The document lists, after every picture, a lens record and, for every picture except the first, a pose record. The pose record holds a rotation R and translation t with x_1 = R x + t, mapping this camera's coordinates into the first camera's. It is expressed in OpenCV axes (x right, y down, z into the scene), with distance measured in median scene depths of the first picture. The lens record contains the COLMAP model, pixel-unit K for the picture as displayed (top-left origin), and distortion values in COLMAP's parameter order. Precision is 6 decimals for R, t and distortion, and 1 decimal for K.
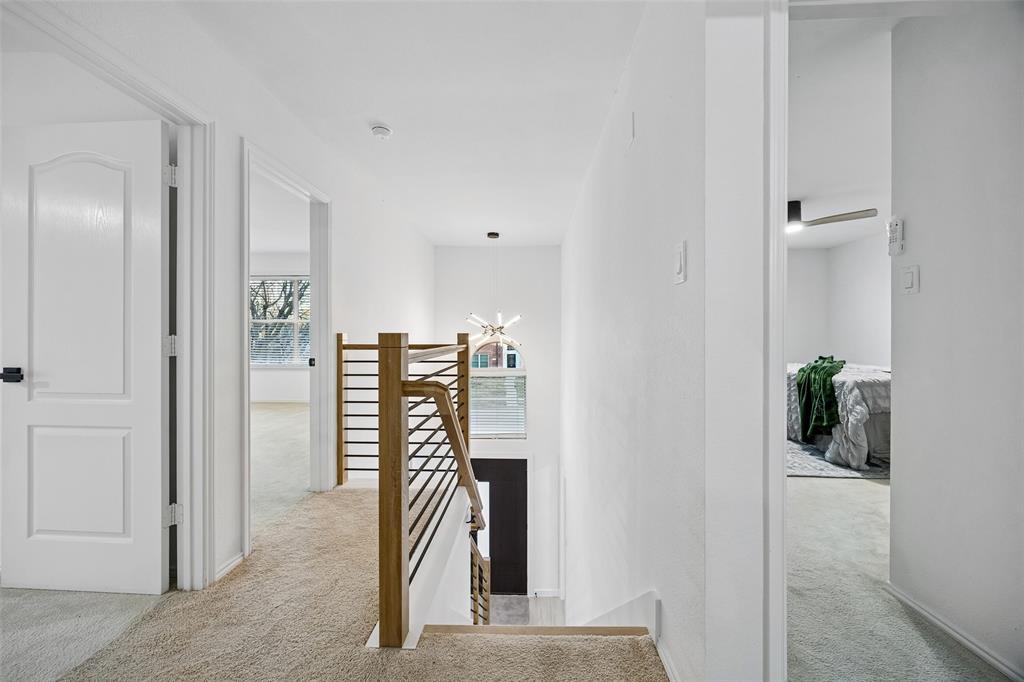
lens RADIAL K [[391.7, 0, 515.5], [0, 391.7, 339.3], [0, 0, 1]] dist [0.001629, -0.000195]
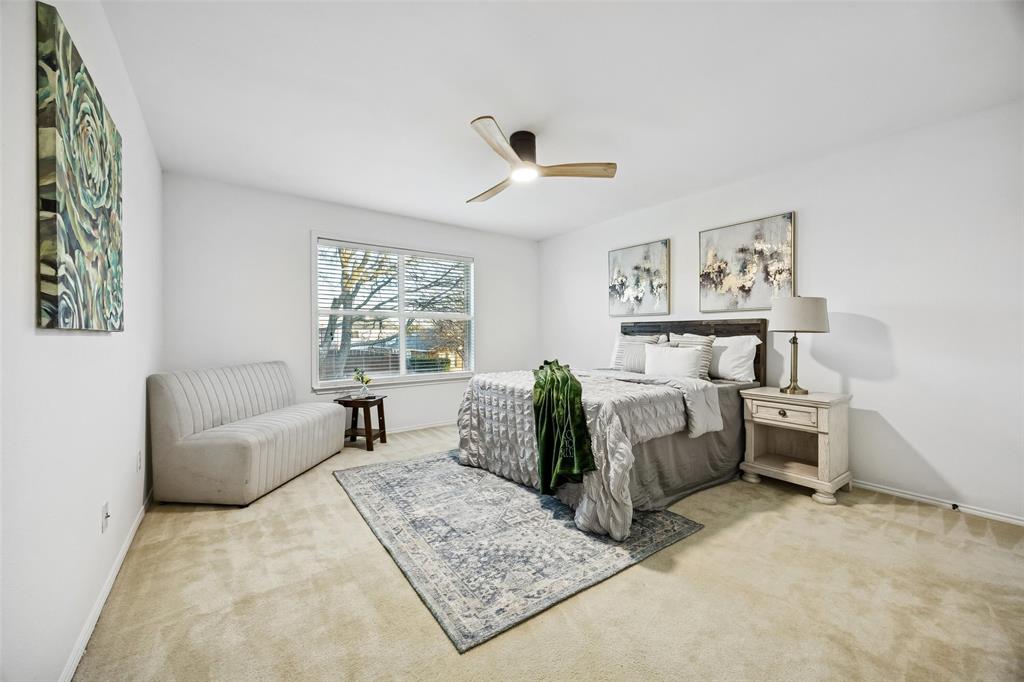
lens RADIAL K [[391.7, 0, 512.0], [0, 391.7, 340.2], [0, 0, 1]] dist [0.001629, -0.000195]
pose [[0.784826, -0.007346, 0.619673, 0.307821], [0.007002, 0.999971, 0.002986, -0.001247], [-0.619677, 0.001995, 0.784855, 0.554884]]
